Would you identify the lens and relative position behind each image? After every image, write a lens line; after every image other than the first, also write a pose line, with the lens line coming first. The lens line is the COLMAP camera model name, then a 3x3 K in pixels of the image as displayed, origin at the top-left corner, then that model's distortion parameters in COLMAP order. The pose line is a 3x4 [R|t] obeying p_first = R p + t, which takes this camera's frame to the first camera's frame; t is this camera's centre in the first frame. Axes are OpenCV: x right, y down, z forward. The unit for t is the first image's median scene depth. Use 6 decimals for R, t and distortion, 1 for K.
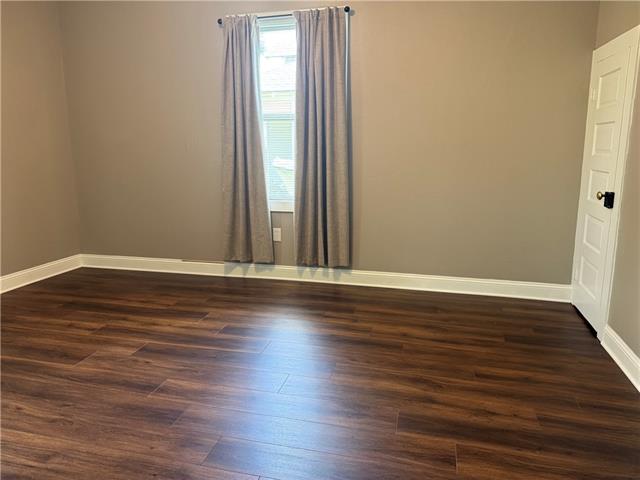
lens RADIAL K [[463.0, 0, 315.8], [0, 463.0, 240.0], [0, 0, 1]] dist [0.041932, -0.015036]
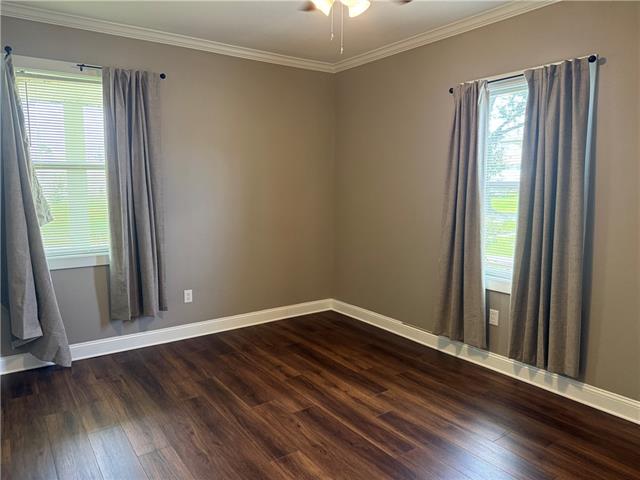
lens RADIAL K [[463.0, 0, 318.7], [0, 463.0, 235.3], [0, 0, 1]] dist [0.041932, -0.015036]
pose [[0.776445, 0.076696, -0.625500, 0.216196], [-0.133689, 0.990021, -0.044559, -0.089100], [0.615841, 0.118220, 0.778950, 0.108495]]
